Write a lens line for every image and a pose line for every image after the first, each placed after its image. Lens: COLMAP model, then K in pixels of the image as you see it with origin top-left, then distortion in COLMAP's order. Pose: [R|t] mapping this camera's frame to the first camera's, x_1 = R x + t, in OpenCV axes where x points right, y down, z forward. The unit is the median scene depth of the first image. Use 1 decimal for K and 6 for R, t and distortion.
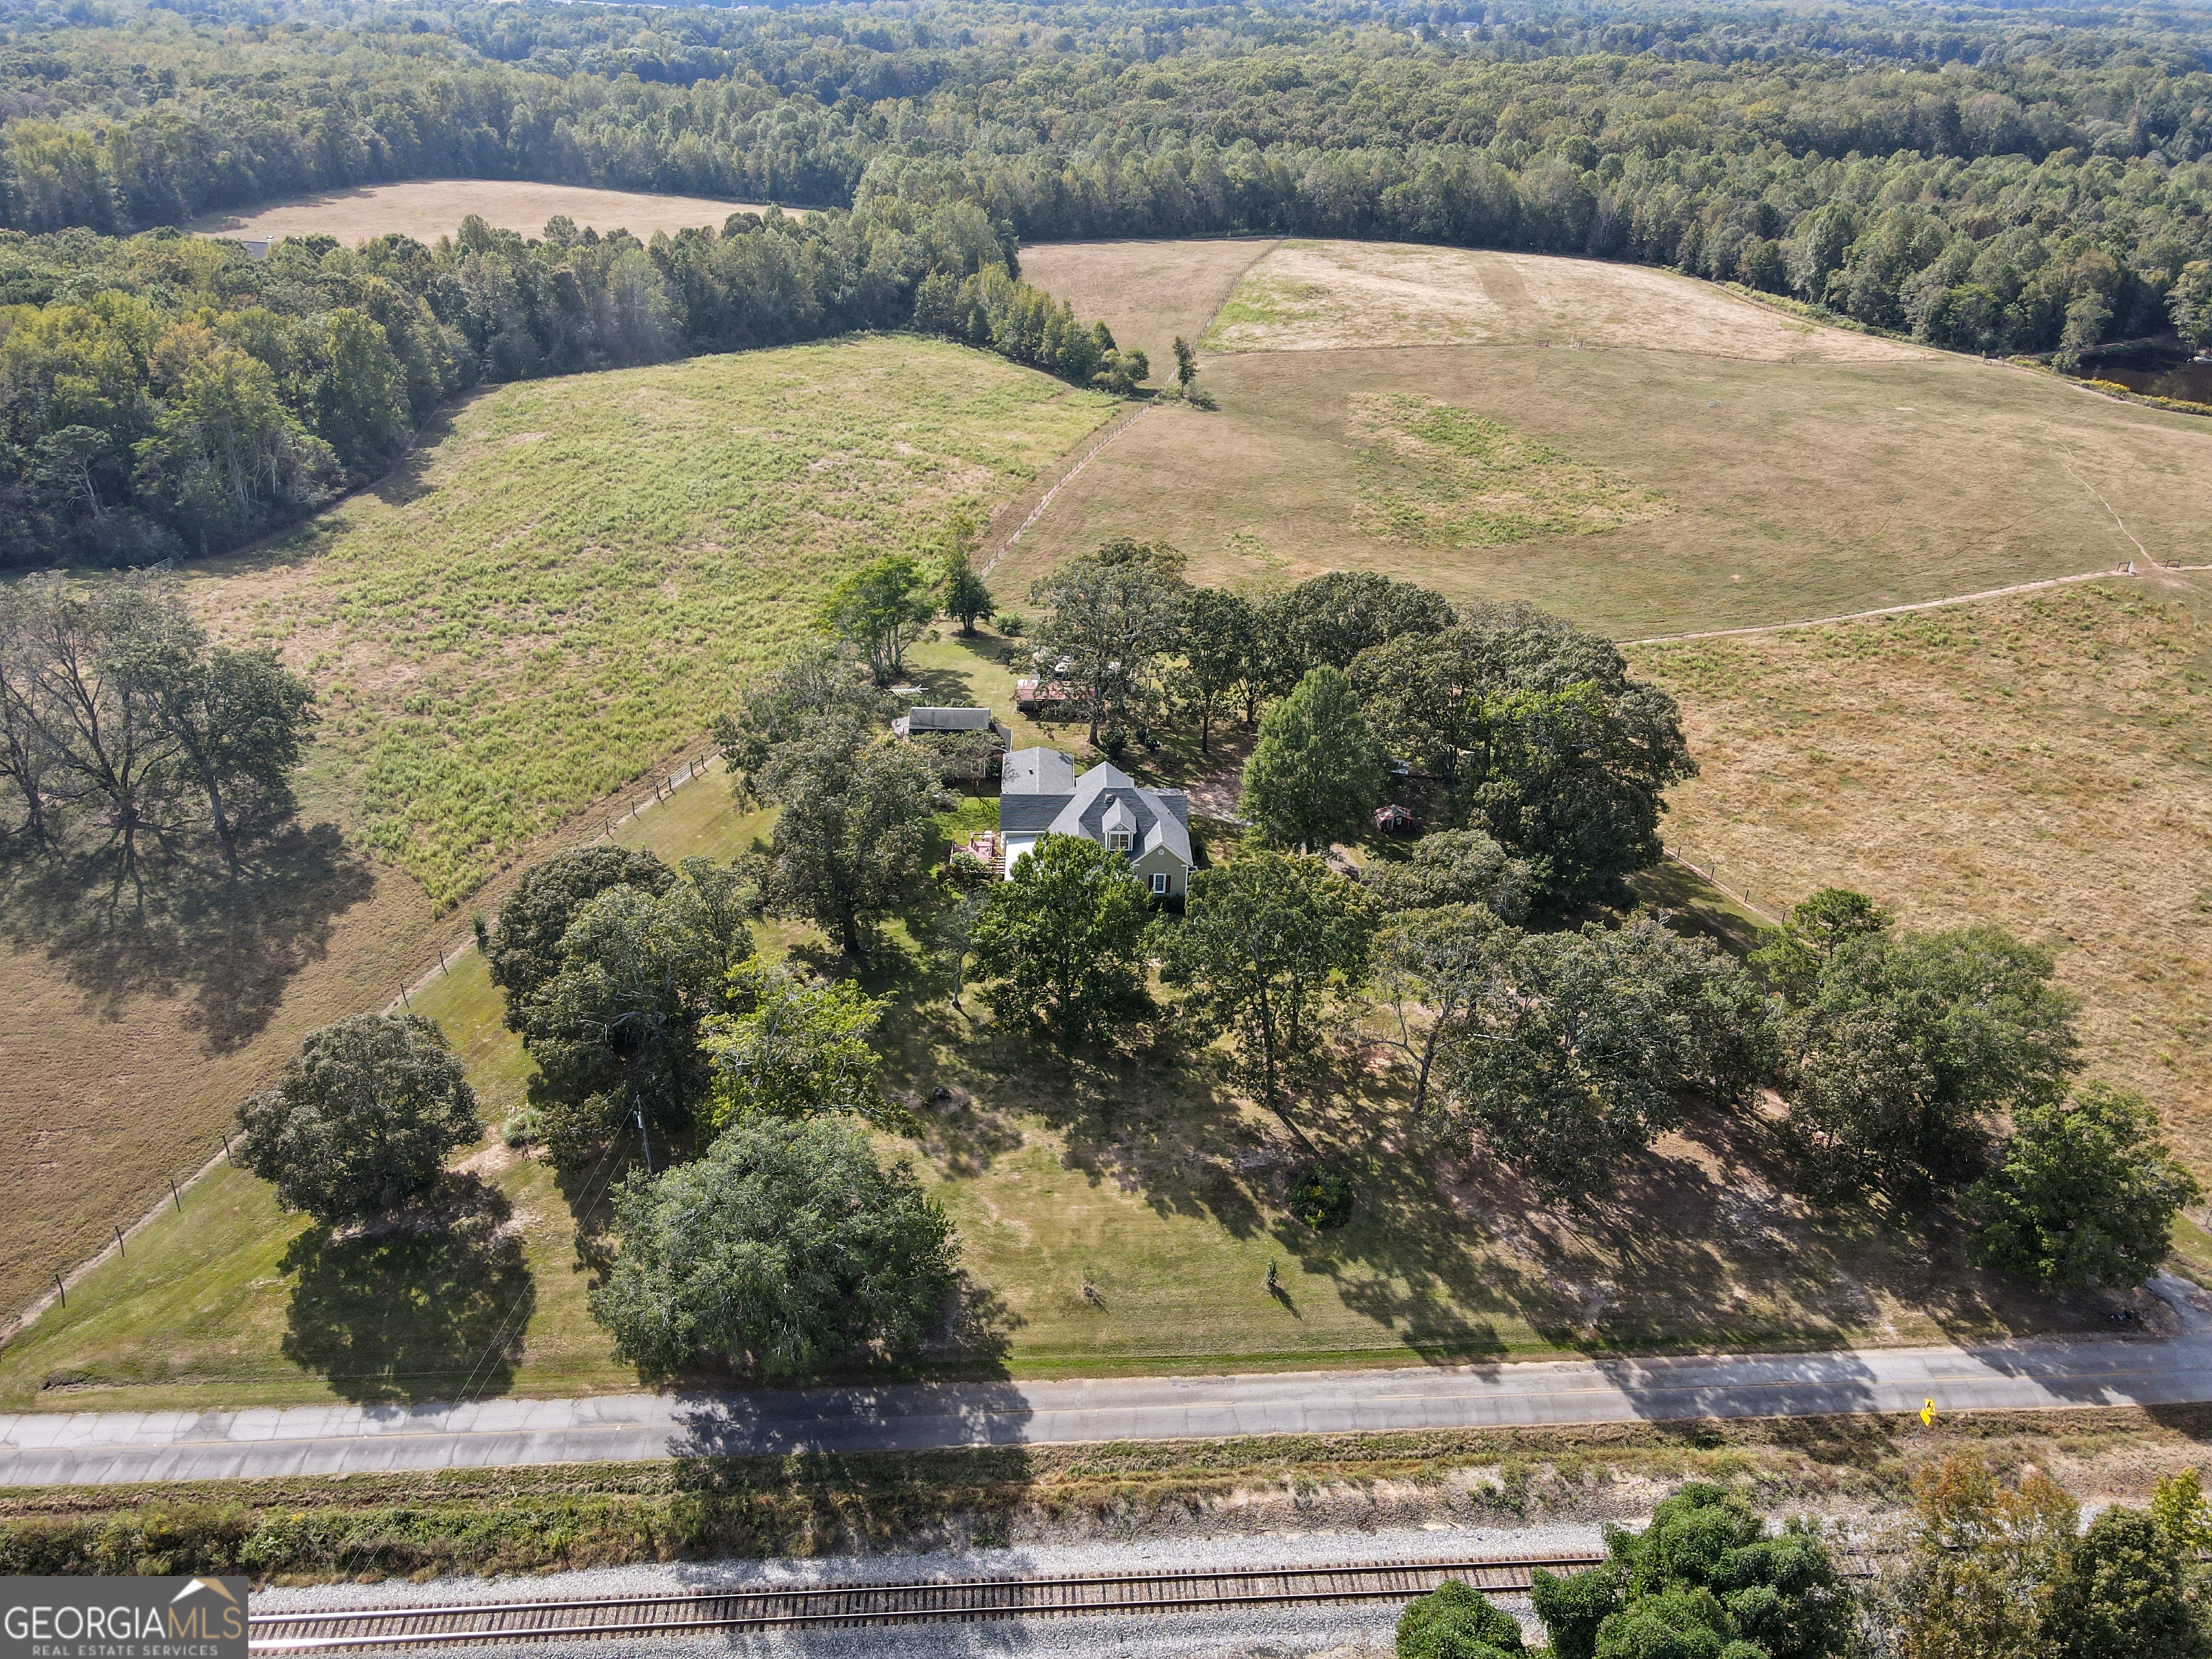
lens RADIAL K [[1619.5, 0, 1111.2], [0, 1619.5, 834.6], [0, 0, 1]] dist [0.005607, 0.017107]
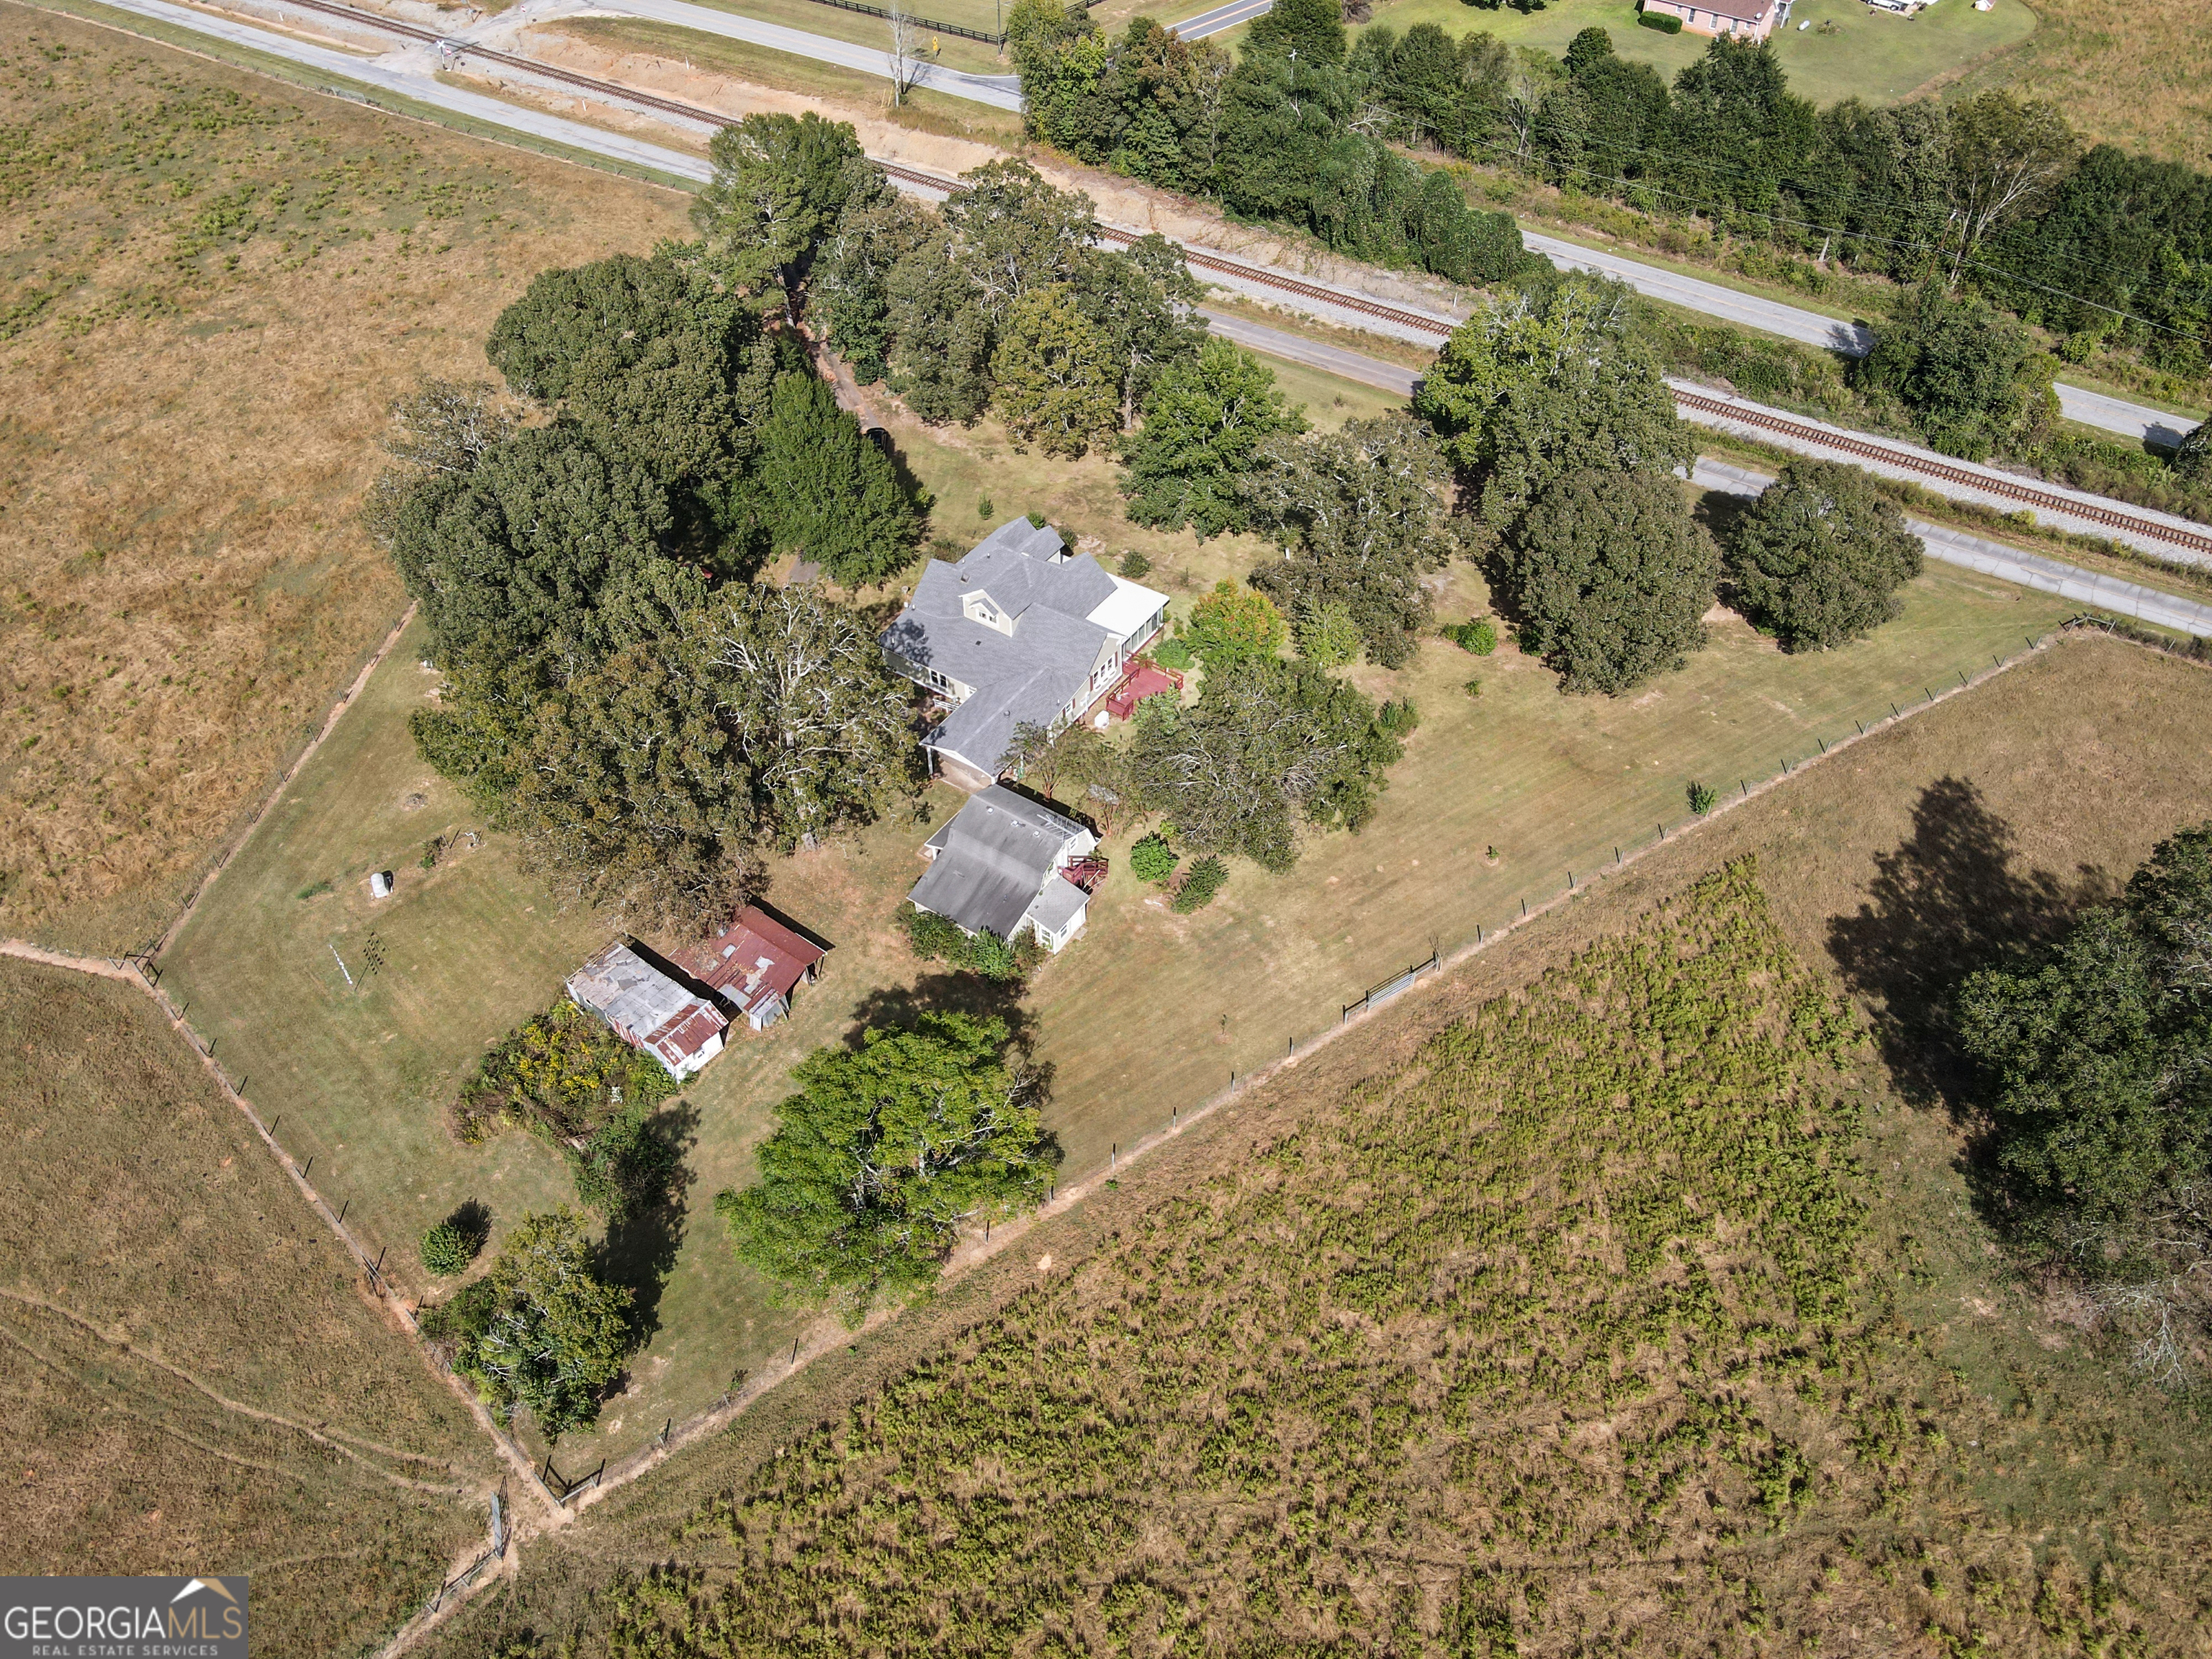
lens RADIAL K [[1619.5, 0, 1106.9], [0, 1619.5, 833.3], [0, 0, 1]] dist [0.005607, 0.017107]
pose [[-0.810689, -0.434428, 0.392499, -0.602340], [0.276051, 0.307572, 0.910601, -1.028744], [-0.516312, 0.846565, -0.129421, 1.628384]]
